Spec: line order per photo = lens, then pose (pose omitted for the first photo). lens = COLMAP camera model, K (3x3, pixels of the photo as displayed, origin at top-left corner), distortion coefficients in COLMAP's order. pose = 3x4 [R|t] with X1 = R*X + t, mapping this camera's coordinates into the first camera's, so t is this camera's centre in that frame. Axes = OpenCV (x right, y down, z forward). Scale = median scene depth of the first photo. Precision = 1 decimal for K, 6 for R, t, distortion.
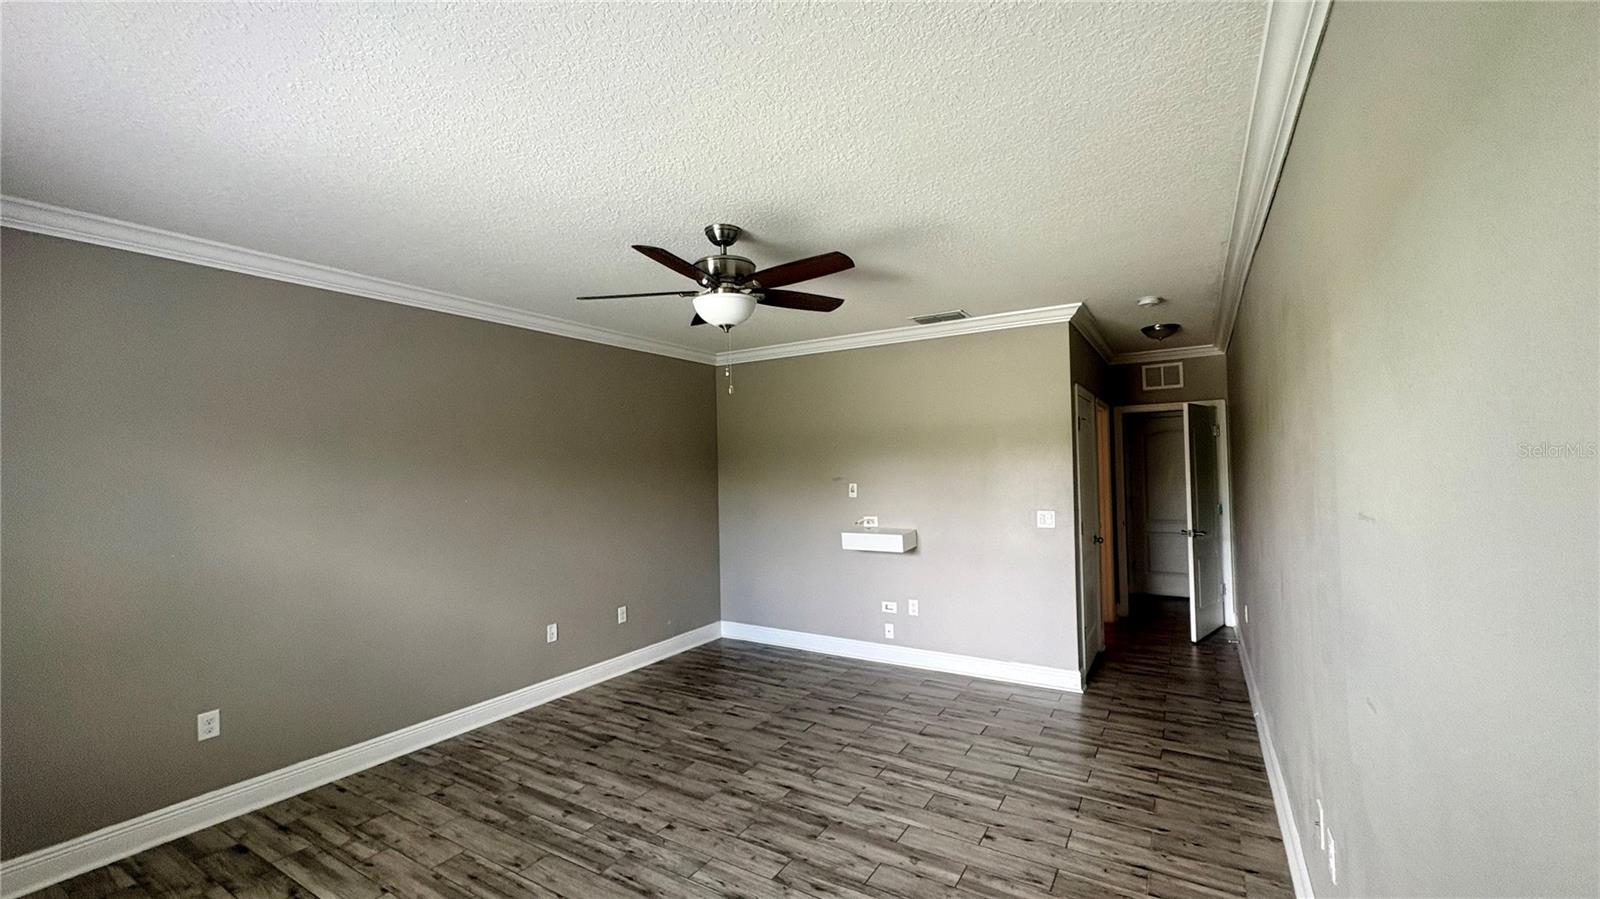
lens RADIAL K [[635.0, 0, 800.5], [0, 635.0, 449.7], [0, 0, 1]] dist [0.003434, 0.000468]
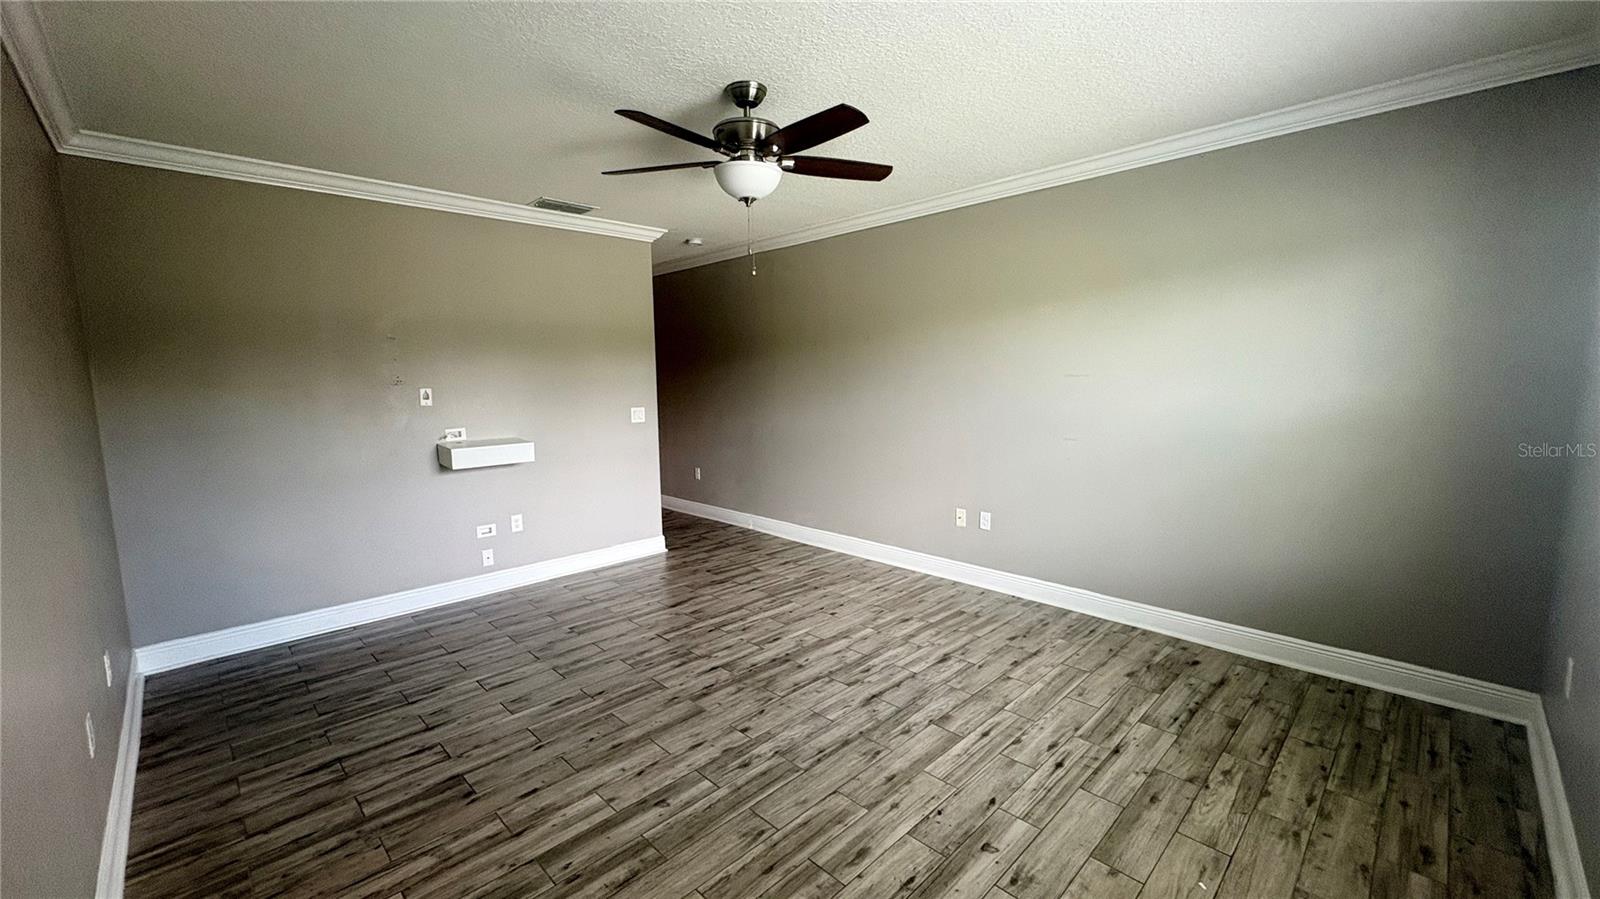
lens RADIAL K [[635.0, 0, 799.3], [0, 635.0, 450.3], [0, 0, 1]] dist [0.003434, 0.000468]
pose [[0.242839, -0.100900, 0.964805, -0.829700], [-0.018119, 0.993931, 0.108506, 0.054109], [-0.969897, -0.043831, 0.239537, 0.552105]]
